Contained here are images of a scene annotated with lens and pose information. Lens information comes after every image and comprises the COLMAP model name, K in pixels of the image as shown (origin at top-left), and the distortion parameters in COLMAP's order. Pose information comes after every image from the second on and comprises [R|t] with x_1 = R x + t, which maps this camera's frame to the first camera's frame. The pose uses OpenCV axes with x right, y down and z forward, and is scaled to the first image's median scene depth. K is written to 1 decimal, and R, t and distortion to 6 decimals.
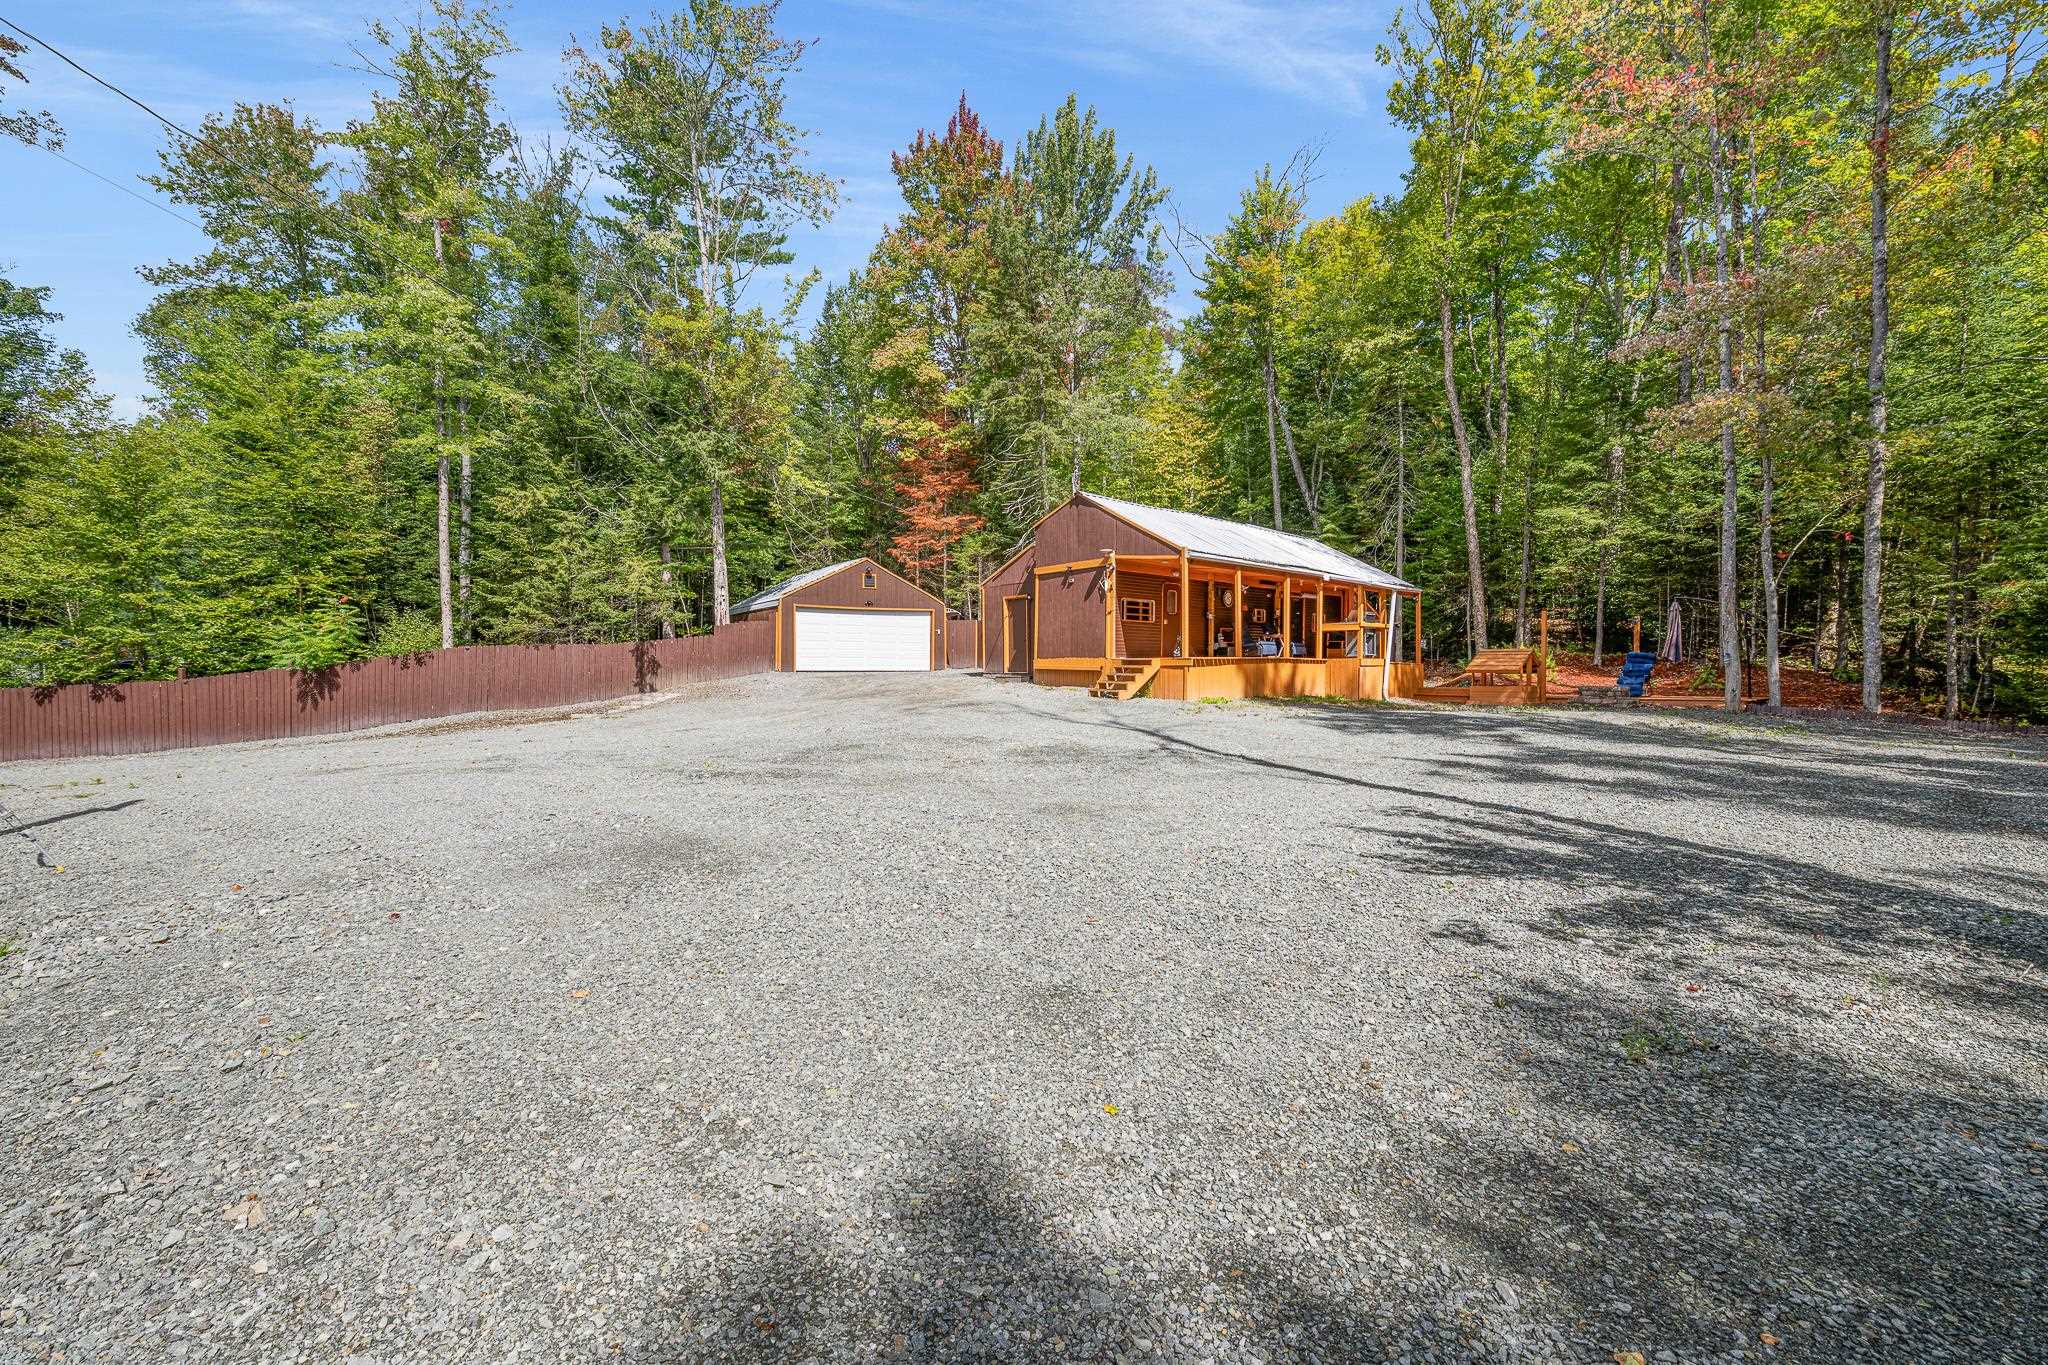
lens RADIAL K [[803.4, 0, 1024.0], [0, 803.4, 682.5], [0, 0, 1]] dist [-0.014496, -0.000533]
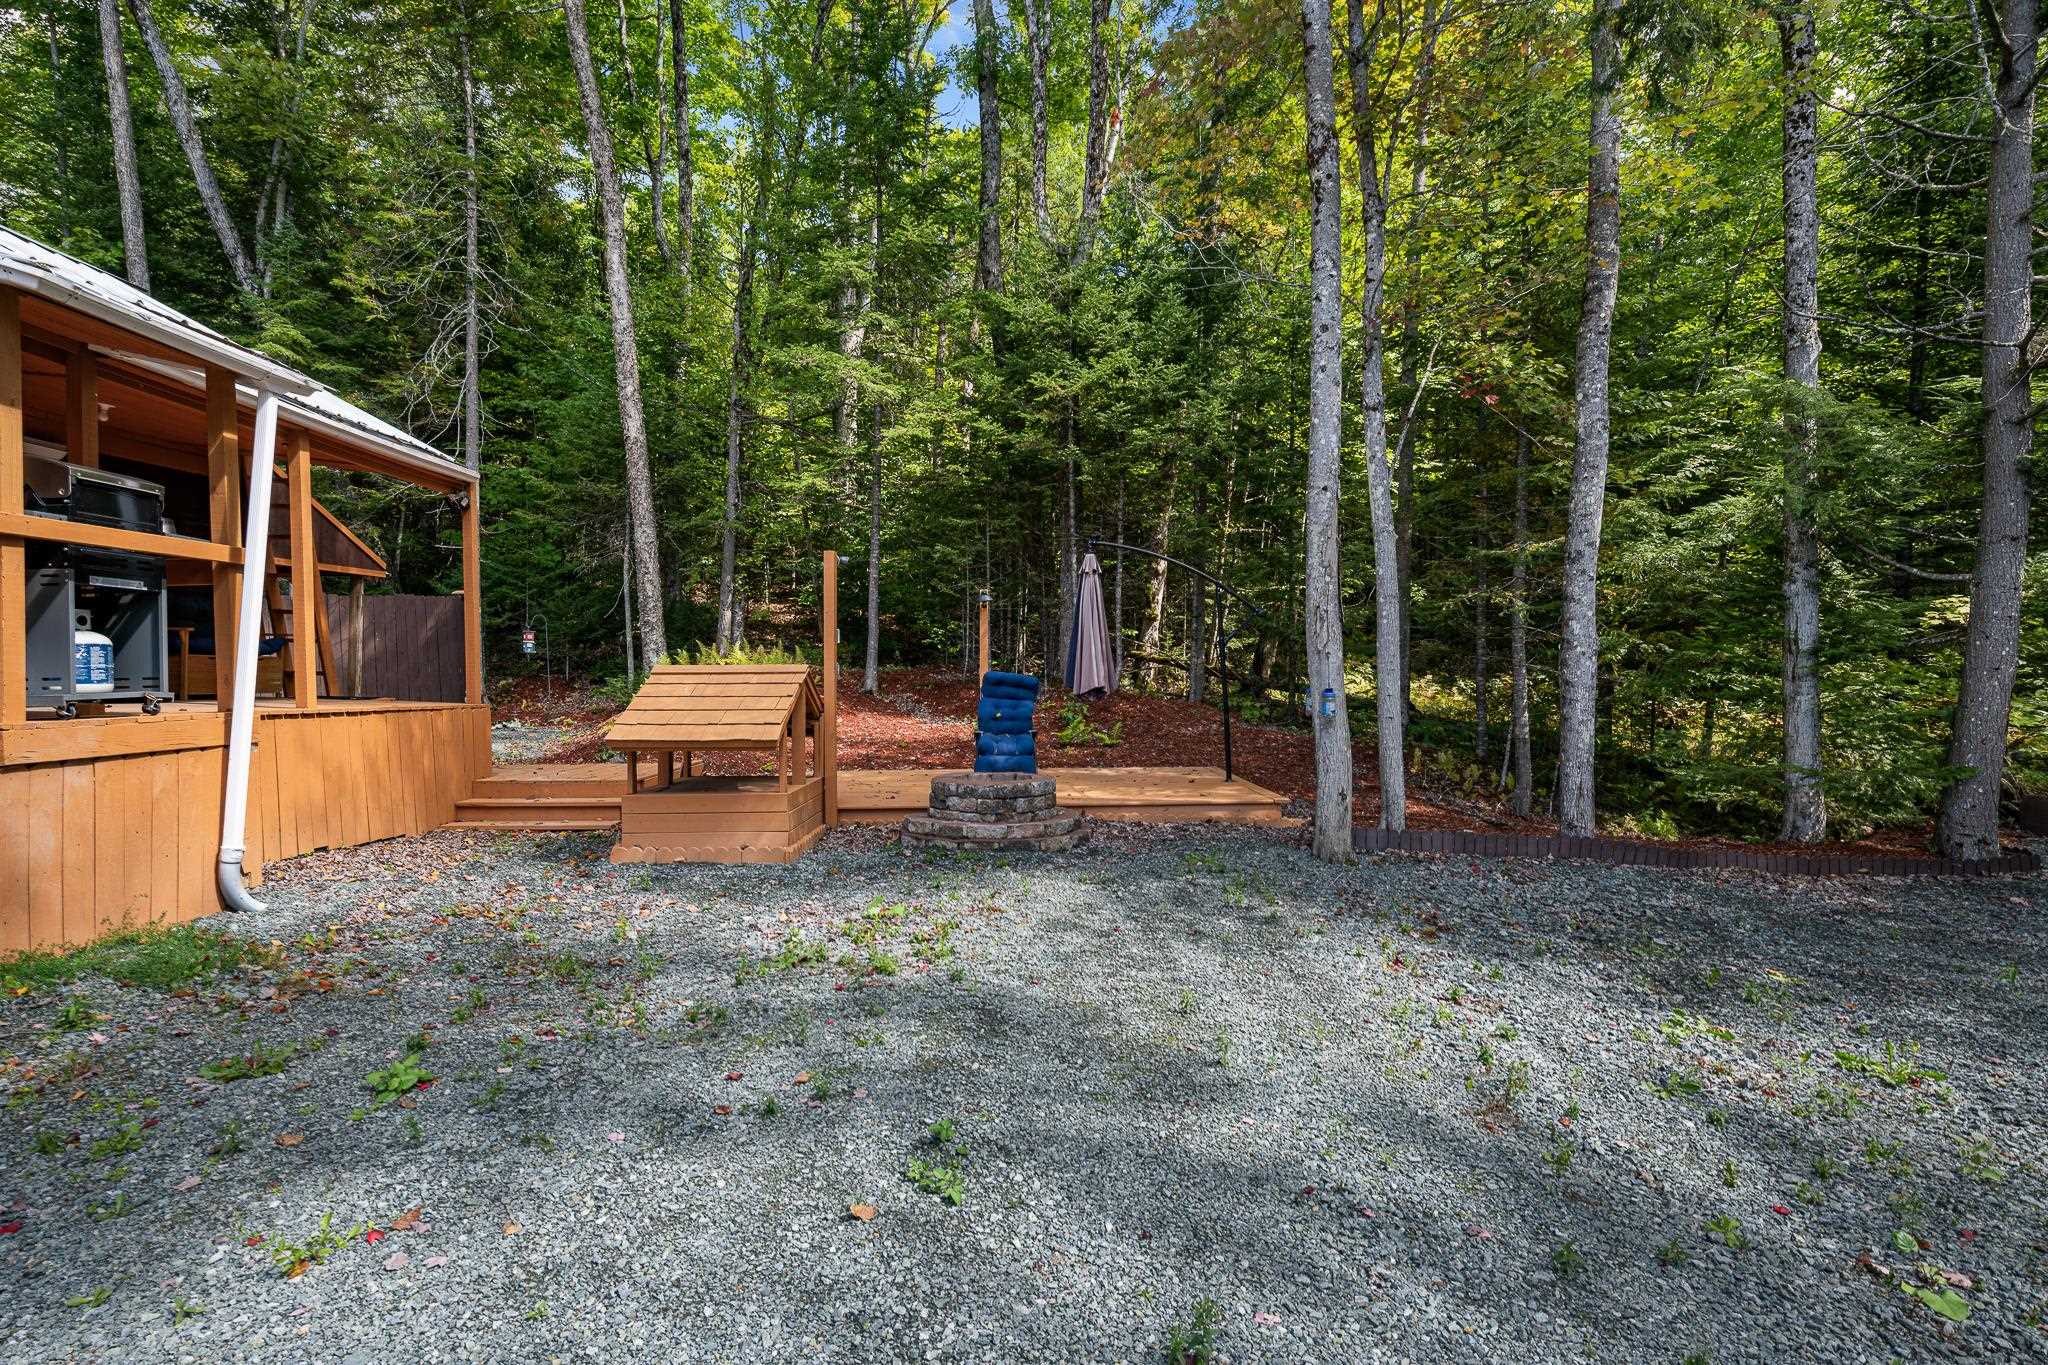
lens RADIAL K [[1008.0, 0, 1024.0], [0, 1008.0, 682.5], [0, 0, 1]] dist [-0.000362, 0.000056]
pose [[0.645029, -0.011616, 0.764070, 0.369374], [0.016842, 0.999858, 0.000982, -0.032757], [-0.763973, 0.012235, 0.645132, 0.644464]]
